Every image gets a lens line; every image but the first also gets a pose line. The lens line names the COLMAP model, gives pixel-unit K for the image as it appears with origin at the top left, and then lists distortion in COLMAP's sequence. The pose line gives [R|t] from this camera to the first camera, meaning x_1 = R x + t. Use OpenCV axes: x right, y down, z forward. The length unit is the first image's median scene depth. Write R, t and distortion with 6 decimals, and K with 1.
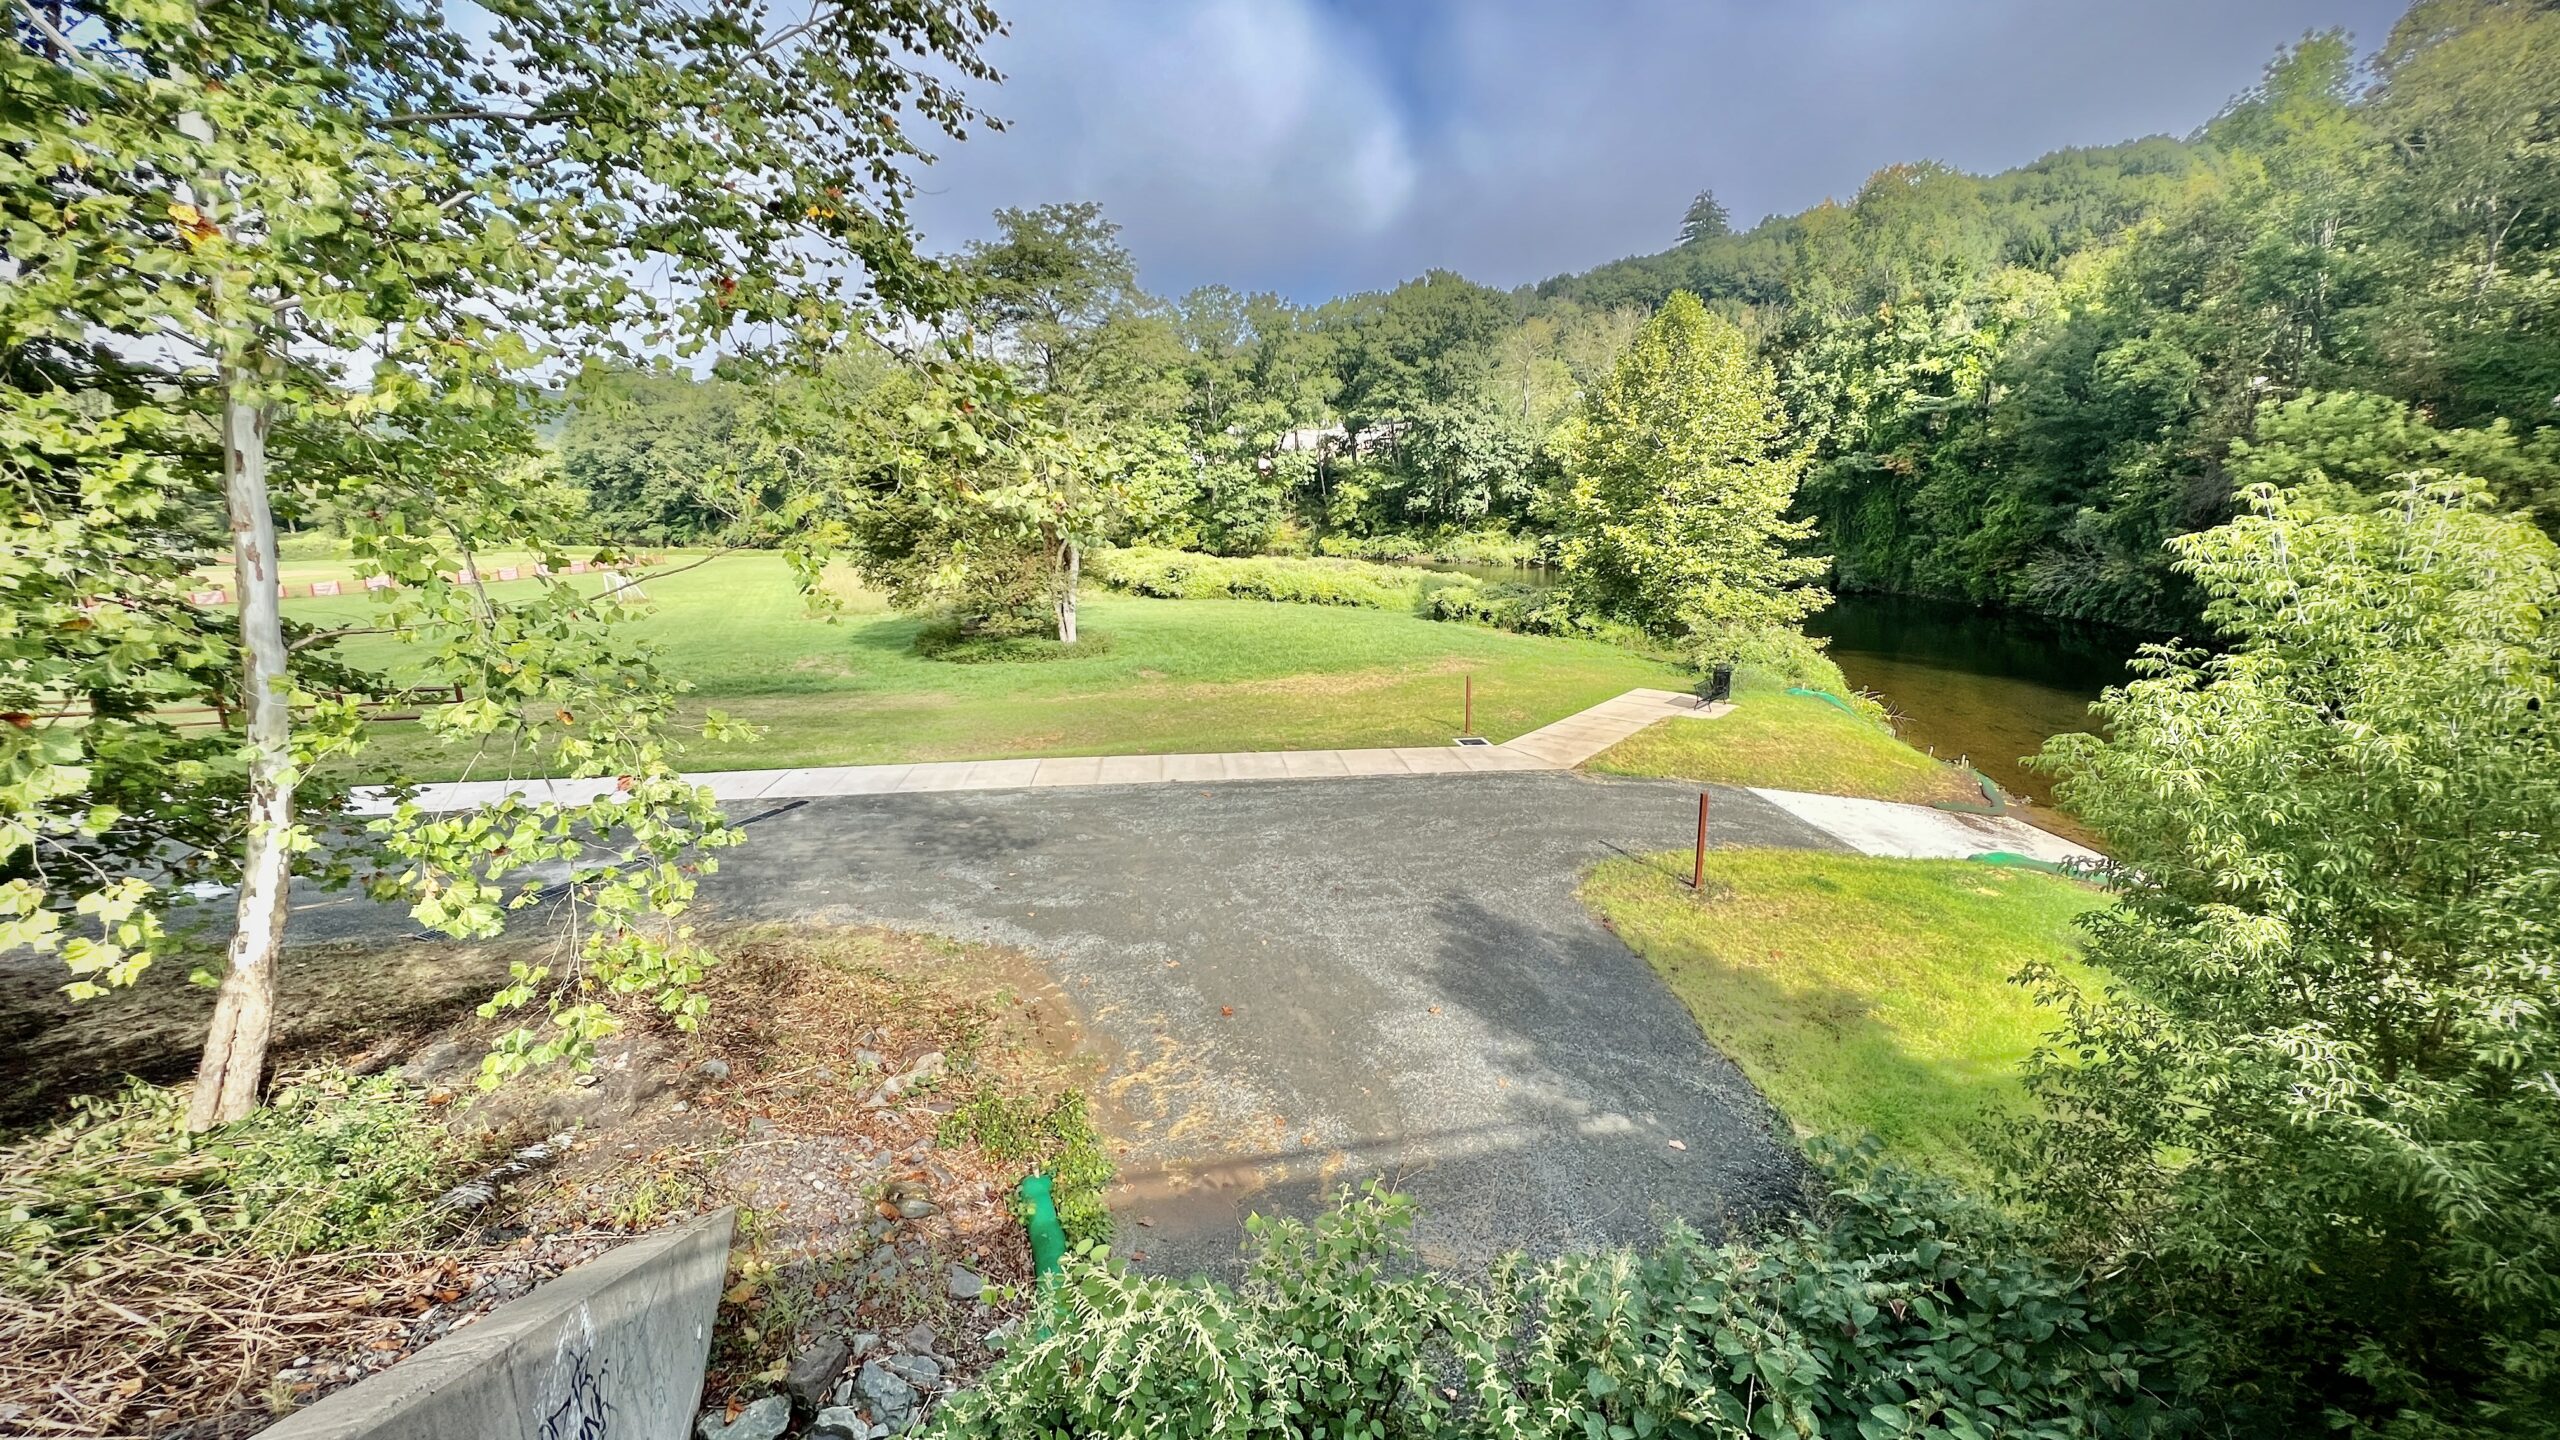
lens RADIAL K [[1016.7, 0, 1279.4], [0, 1016.7, 722.2], [0, 0, 1]] dist [-0.000949, -0.000827]
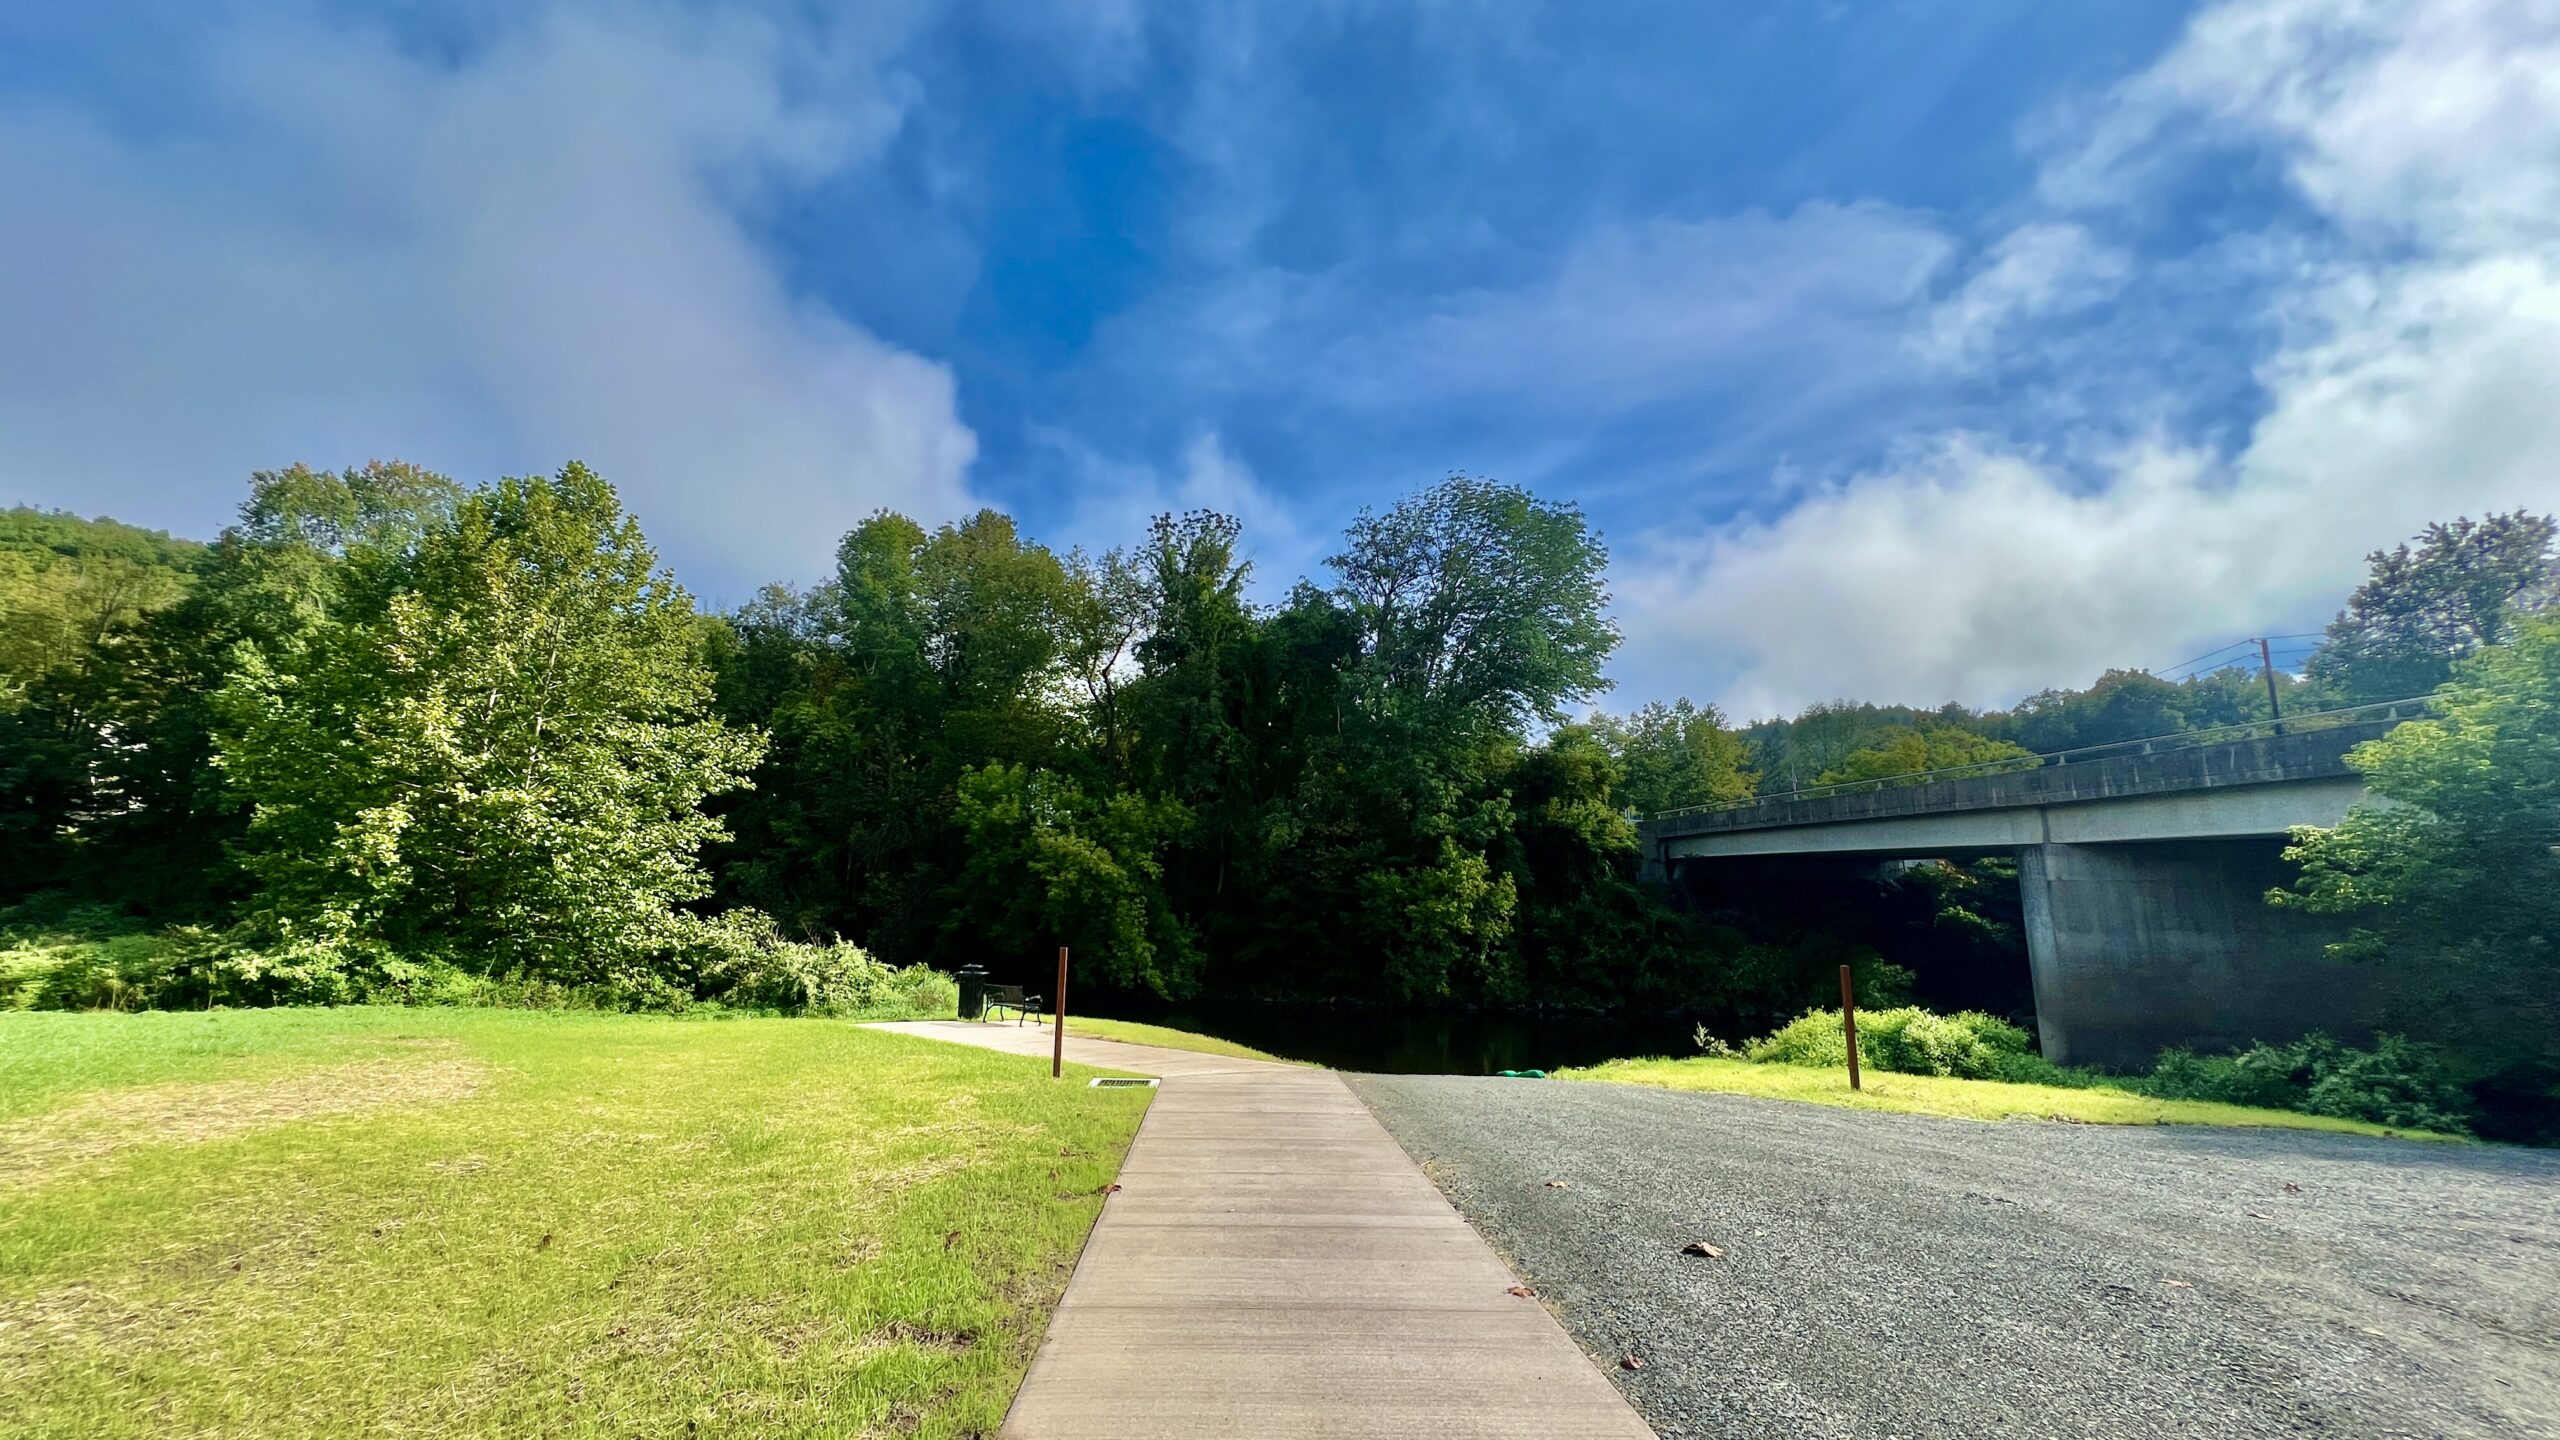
lens RADIAL K [[1016.7, 0, 1271.8], [0, 1016.7, 712.4], [0, 0, 1]] dist [-0.000949, -0.000827]
pose [[0.077998, 0.222410, 0.971828, -0.110643], [0.208683, 0.949561, -0.234063, -0.007132], [-0.974868, 0.221060, 0.027650, 0.325048]]
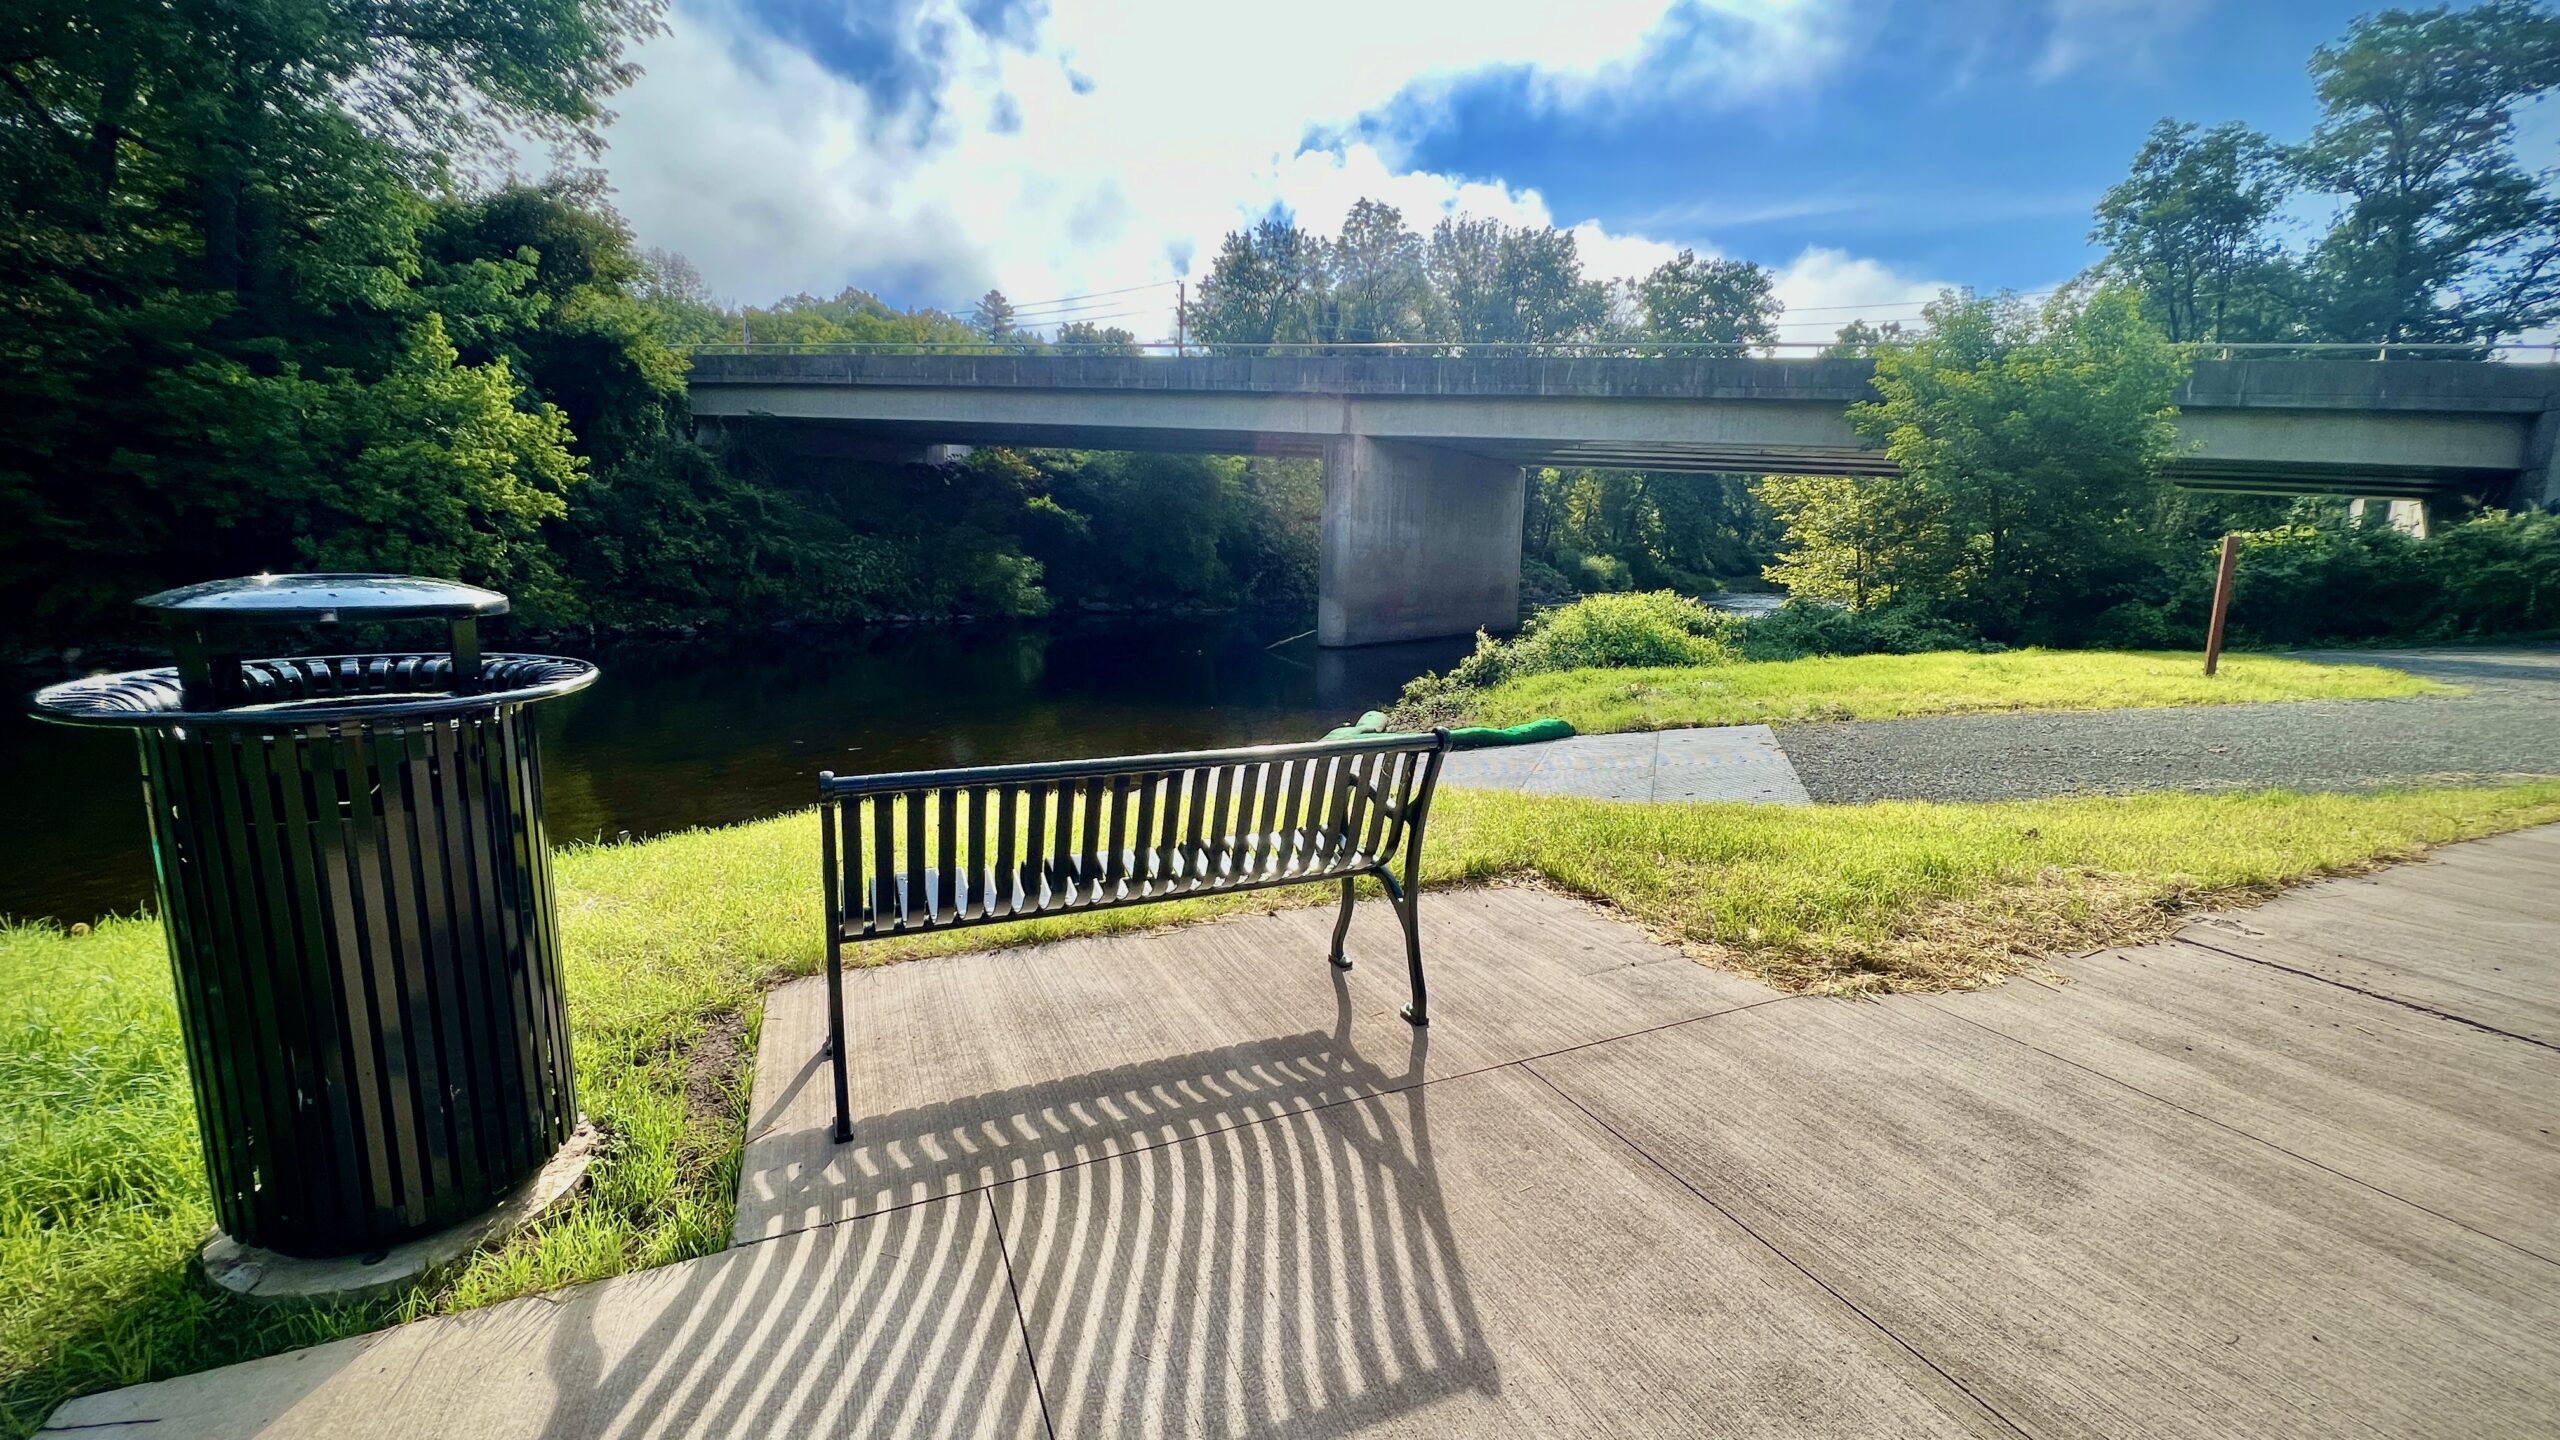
lens RADIAL K [[1016.7, 0, 1279.1], [0, 1016.7, 713.3], [0, 0, 1]] dist [-0.000949, -0.000827]
pose [[-0.895224, -0.071282, 0.439877, 0.156845], [0.095348, 0.933621, 0.345341, -0.027864], [-0.435295, 0.351099, -0.829004, 0.445980]]
